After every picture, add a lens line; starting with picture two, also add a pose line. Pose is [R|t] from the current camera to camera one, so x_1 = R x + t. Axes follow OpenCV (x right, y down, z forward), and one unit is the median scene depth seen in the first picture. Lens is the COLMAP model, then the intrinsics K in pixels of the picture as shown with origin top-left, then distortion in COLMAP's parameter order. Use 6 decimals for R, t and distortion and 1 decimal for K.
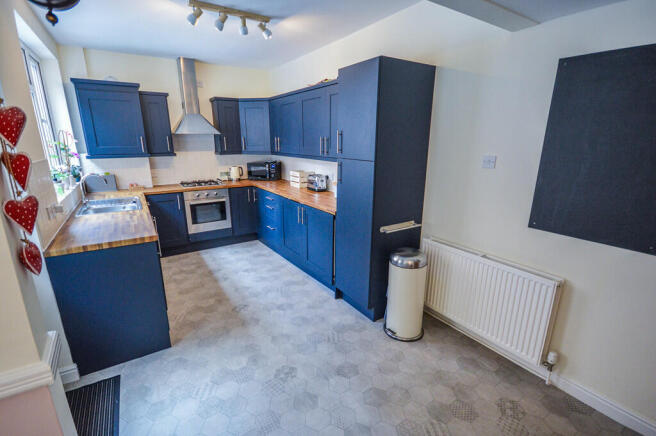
lens RADIAL K [[305.3, 0, 328.0], [0, 305.3, 218.0], [0, 0, 1]] dist [0.001877, 0.000114]
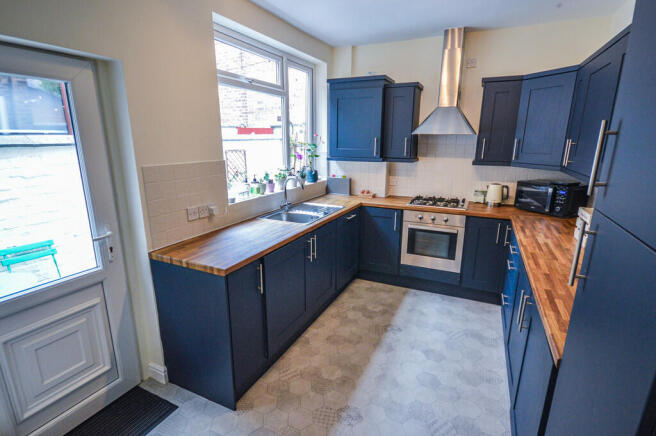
lens RADIAL K [[325.0, 0, 329.6], [0, 325.0, 219.2], [0, 0, 1]] dist [0.002128, 0.001025]
pose [[0.524597, 0.209501, -0.825171, 0.107071], [-0.220510, 0.969610, 0.105984, -0.106152], [0.822298, 0.126359, 0.554851, 0.389669]]
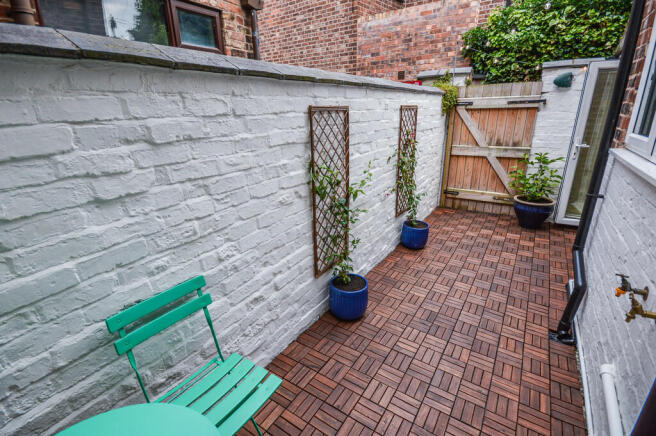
lens RADIAL K [[315.9, 0, 326.9], [0, 315.9, 219.1], [0, 0, 1]] dist [0.017174, -0.015672]
pose [[0.404460, 0.286441, -0.868541, -0.496268], [-0.222254, 0.952001, 0.210467, -0.004640], [0.887139, 0.107912, 0.448710, 0.243565]]
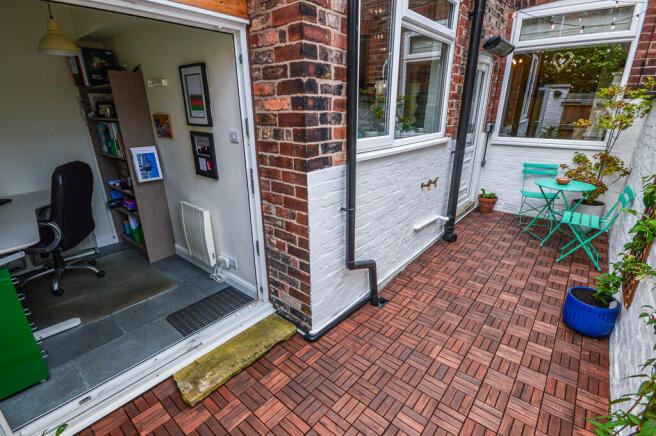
lens RADIAL K [[315.9, 0, 326.9], [0, 315.9, 219.1], [0, 0, 1]] dist [0.017174, -0.015672]
pose [[-0.287851, -0.319318, 0.902872, -1.267638], [0.249153, 0.885340, 0.392551, -0.229255], [-0.924697, 0.337949, -0.175287, 1.028549]]
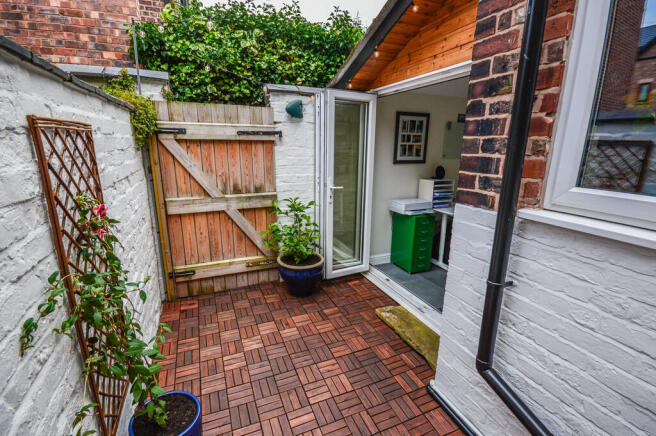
lens RADIAL K [[300.7, 0, 332.4], [0, 300.7, 218.8], [0, 0, 1]] dist [0.012596, -0.012897]
pose [[0.987122, 0.050503, -0.151788, -0.931947], [-0.053914, 0.998375, -0.018439, -0.083605], [0.150610, 0.026385, 0.988241, 0.550024]]
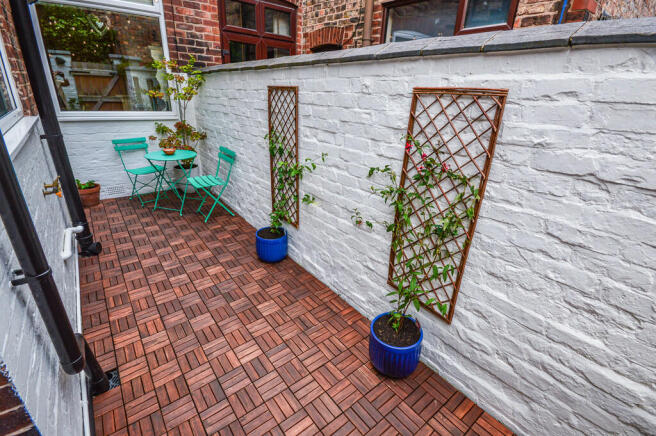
lens RADIAL K [[300.7, 0, 332.4], [0, 300.7, 218.8], [0, 0, 1]] dist [0.012596, -0.012897]
pose [[-0.994418, -0.009038, -0.105121, -1.014752], [-0.071891, 0.787288, 0.612380, -0.232397], [0.077226, 0.616520, -0.783543, 1.077568]]
